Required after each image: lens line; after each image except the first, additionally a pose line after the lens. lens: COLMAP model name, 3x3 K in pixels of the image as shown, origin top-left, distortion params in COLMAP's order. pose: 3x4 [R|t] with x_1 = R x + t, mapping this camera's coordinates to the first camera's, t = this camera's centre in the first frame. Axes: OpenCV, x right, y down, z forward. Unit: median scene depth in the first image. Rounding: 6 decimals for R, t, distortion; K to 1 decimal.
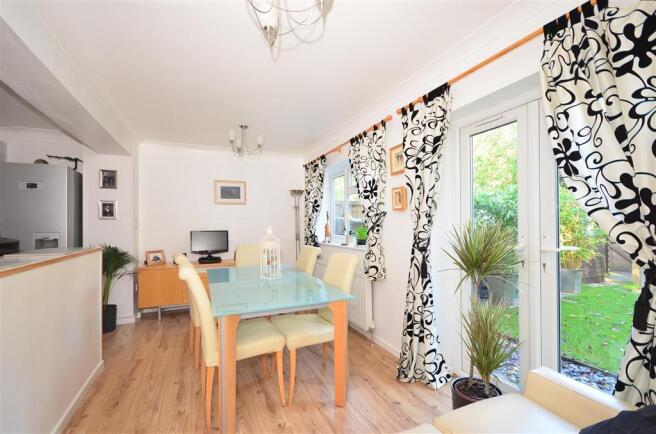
lens RADIAL K [[281.5, 0, 334.9], [0, 281.5, 219.5], [0, 0, 1]] dist [0.000374, -0.000104]
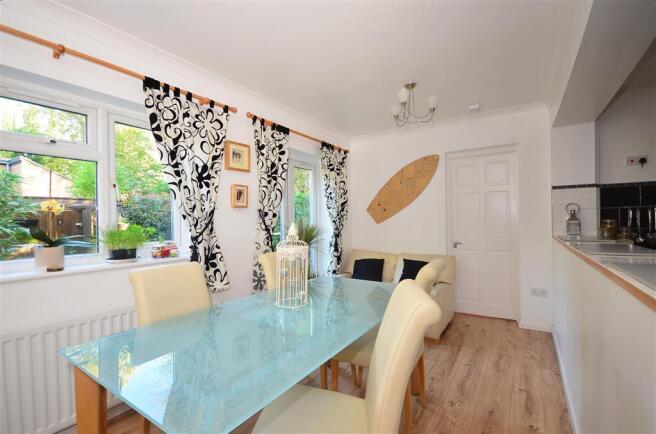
lens RADIAL K [[299.2, 0, 328.0], [0, 299.2, 217.0], [0, 0, 1]] dist [0.001017, -0.000023]
pose [[-0.514329, -0.000808, 0.857593, -0.958427], [-0.018557, 0.999776, -0.010188, 0.007424], [-0.857392, -0.021155, -0.514228, 1.416674]]
